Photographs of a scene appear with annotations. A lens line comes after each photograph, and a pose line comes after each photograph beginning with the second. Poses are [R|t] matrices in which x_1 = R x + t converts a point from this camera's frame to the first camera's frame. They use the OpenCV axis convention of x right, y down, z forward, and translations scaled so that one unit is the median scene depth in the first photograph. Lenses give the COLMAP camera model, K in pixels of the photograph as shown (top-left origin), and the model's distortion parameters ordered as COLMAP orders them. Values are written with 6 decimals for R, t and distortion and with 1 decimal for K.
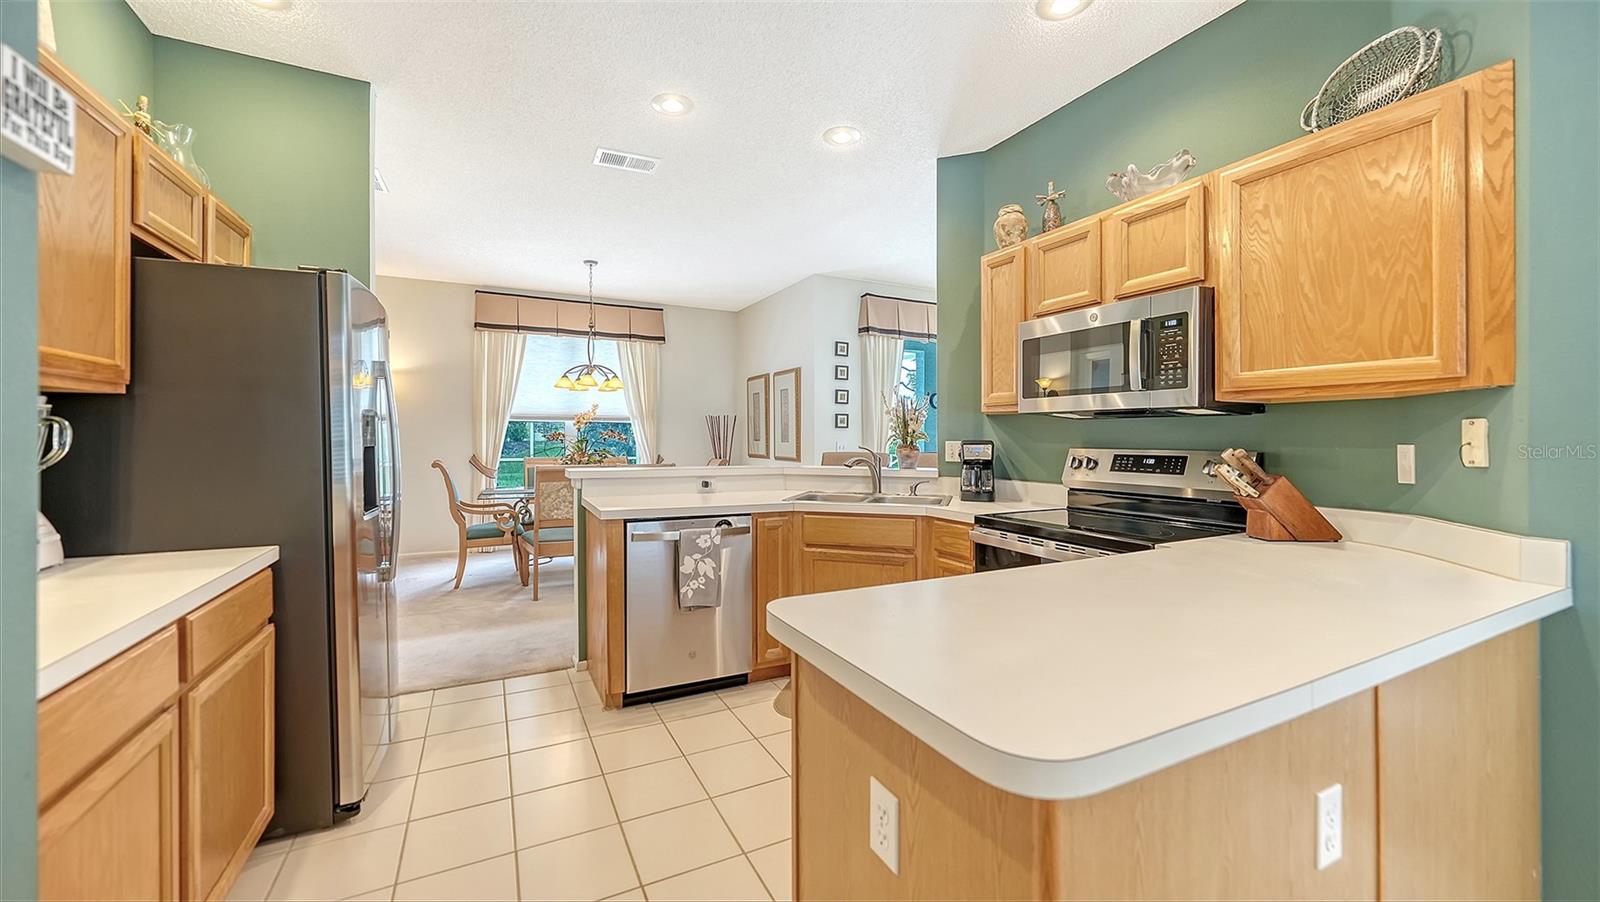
lens RADIAL K [[609.8, 0, 799.0], [0, 609.8, 437.6], [0, 0, 1]] dist [0.000528, -0.000012]
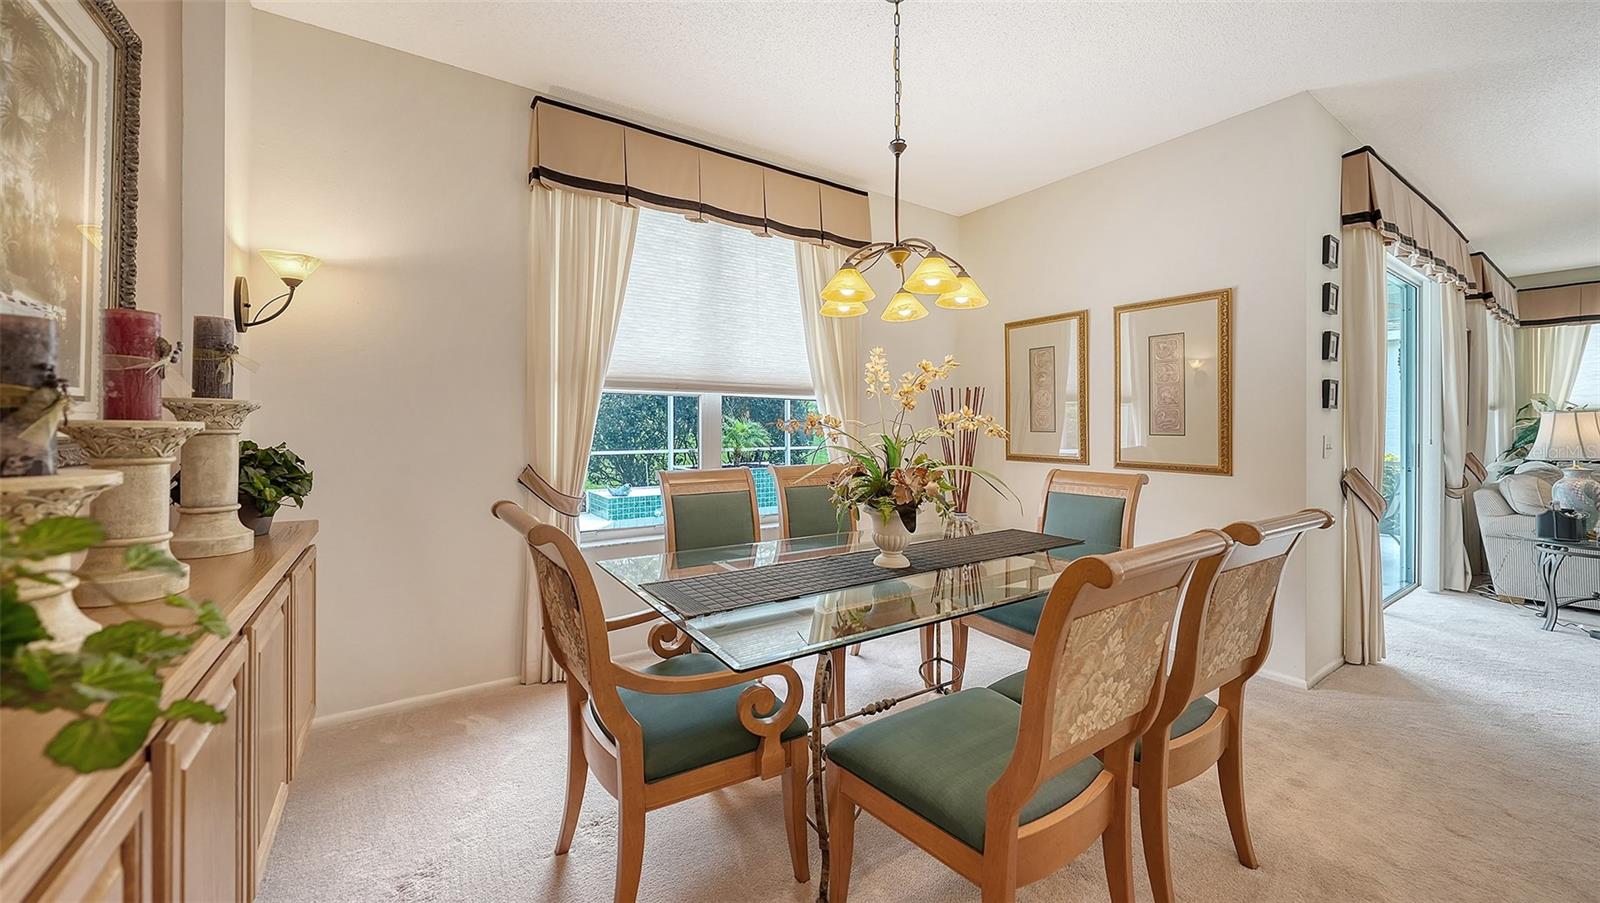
lens RADIAL K [[596.6, 0, 839.9], [0, 596.6, 425.5], [0, 0, 1]] dist [-0.009688, -0.000006]
pose [[0.987979, 0.001458, 0.154580, -0.690677], [-0.001425, 0.999999, -0.000328, -0.001670], [-0.154580, 0.000104, 0.987980, 0.983783]]
